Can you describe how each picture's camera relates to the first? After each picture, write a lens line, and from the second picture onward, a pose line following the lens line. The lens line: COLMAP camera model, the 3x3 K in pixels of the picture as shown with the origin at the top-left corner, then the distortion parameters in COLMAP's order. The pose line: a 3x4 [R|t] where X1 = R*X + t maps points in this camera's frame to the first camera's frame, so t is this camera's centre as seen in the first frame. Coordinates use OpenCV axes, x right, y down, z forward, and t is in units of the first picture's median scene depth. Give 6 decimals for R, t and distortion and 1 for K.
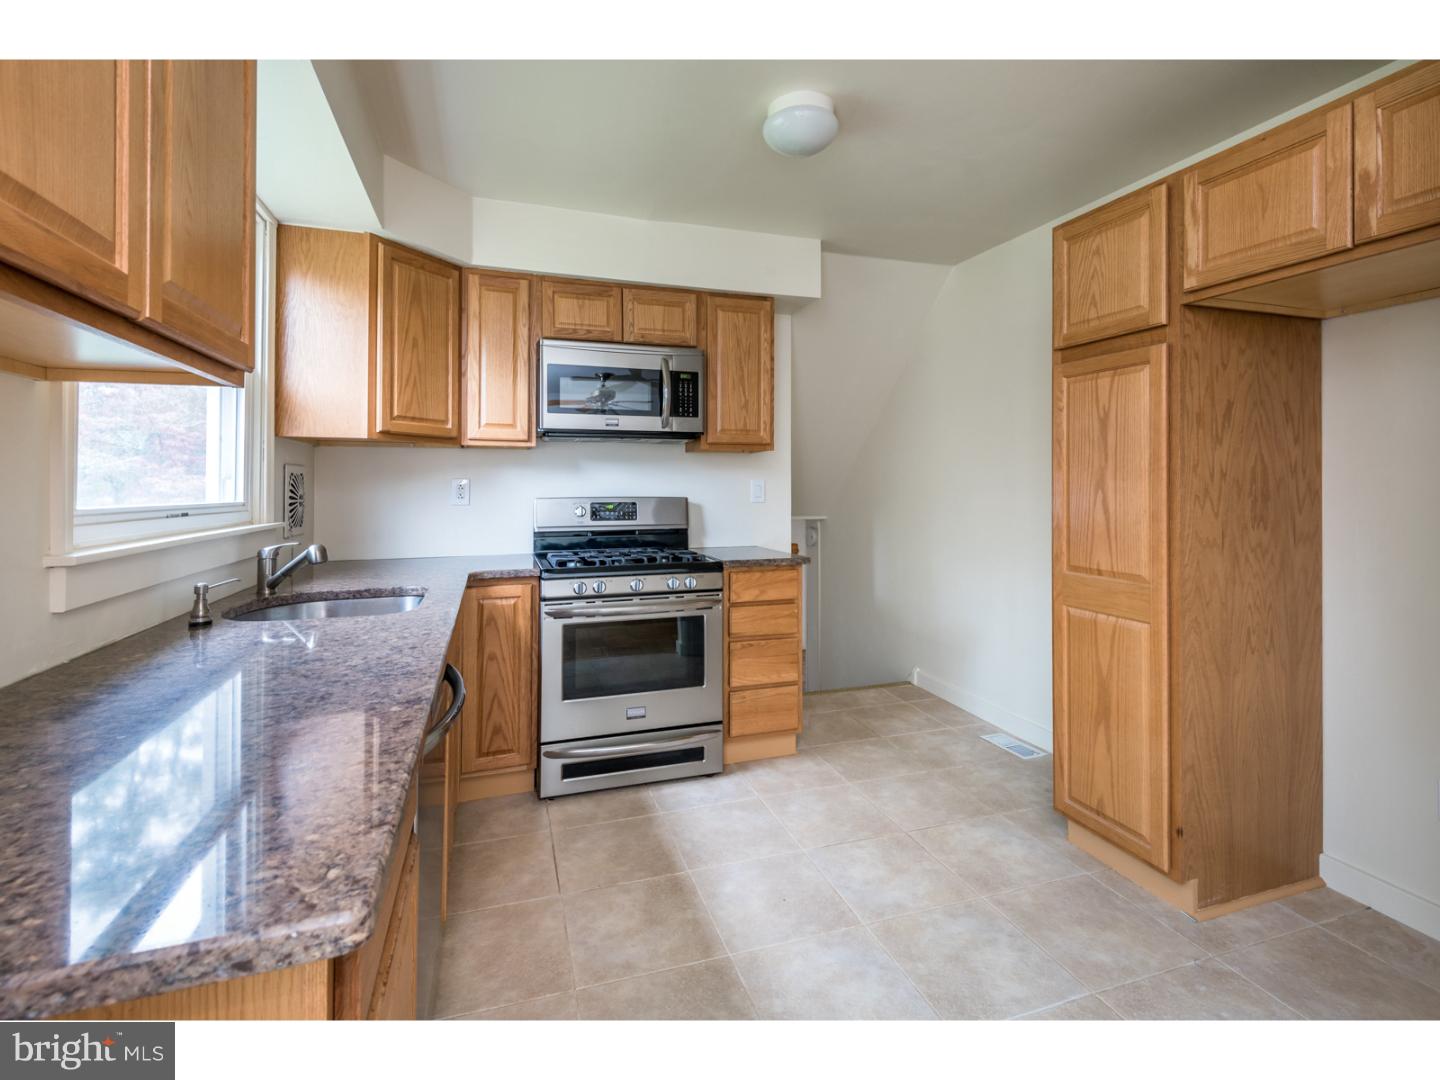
lens RADIAL K [[682.5, 0, 725.6], [0, 682.5, 461.9], [0, 0, 1]] dist [-0.008487, -0.000288]
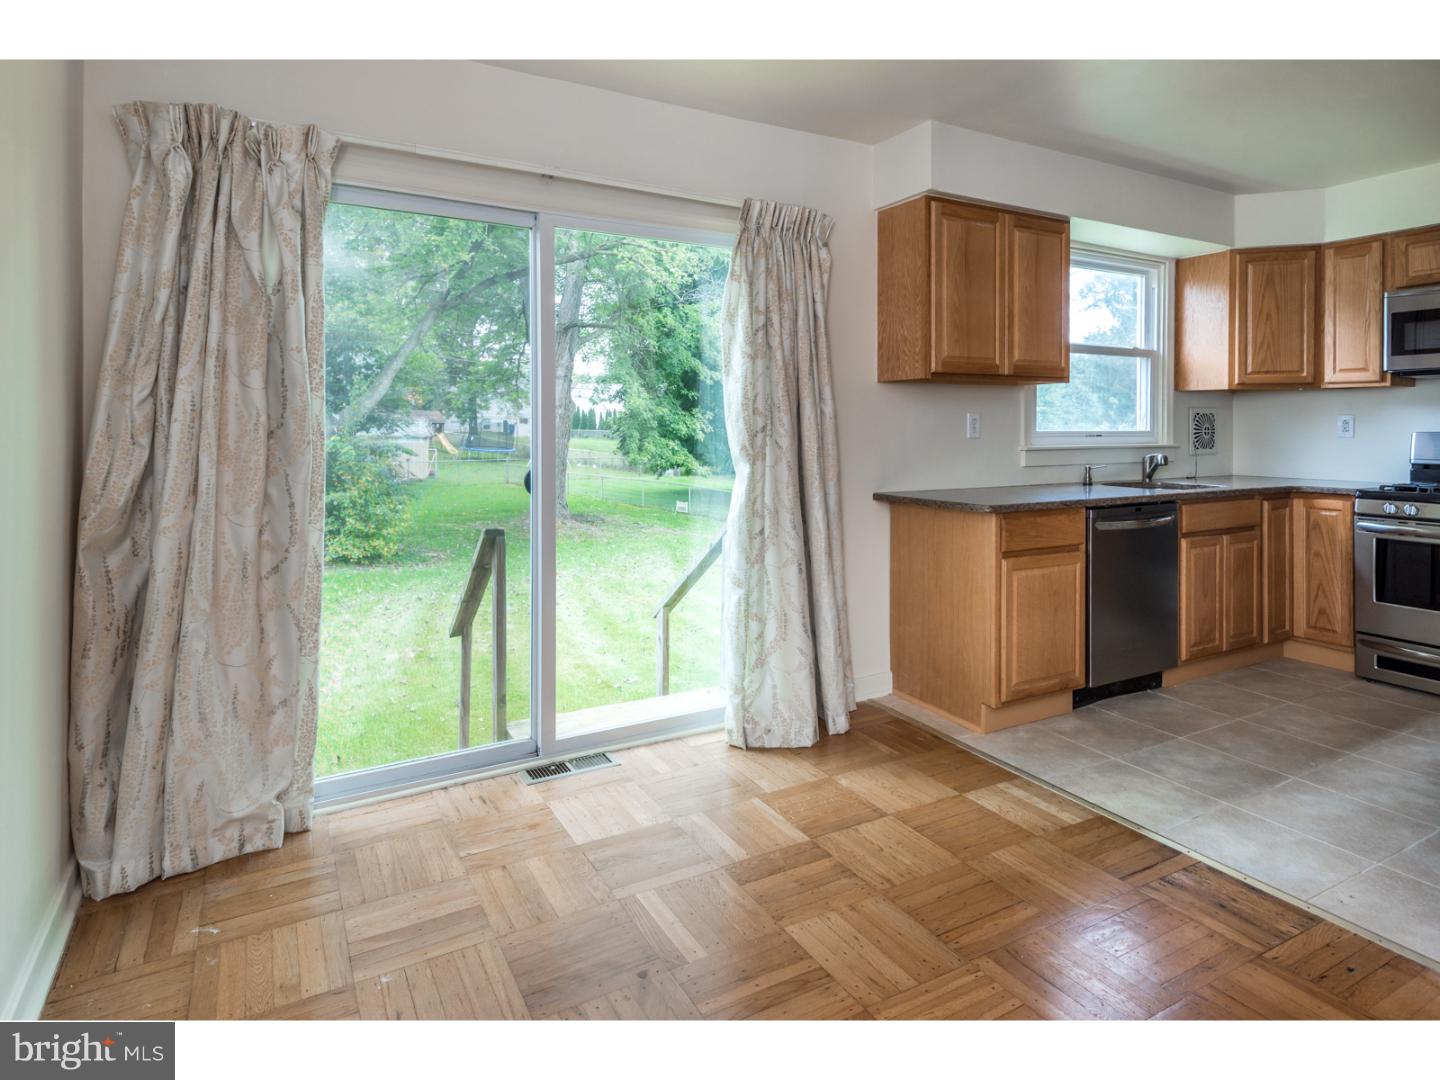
lens RADIAL K [[807.9, 0, 722.4], [0, 807.9, 535.4], [0, 0, 1]] dist [0.002803, 0.000562]
pose [[0.184677, 0.133241, -0.973725, 0.935147], [0.037725, 0.989076, 0.142497, -0.010962], [0.982075, -0.063050, 0.177633, -0.381005]]
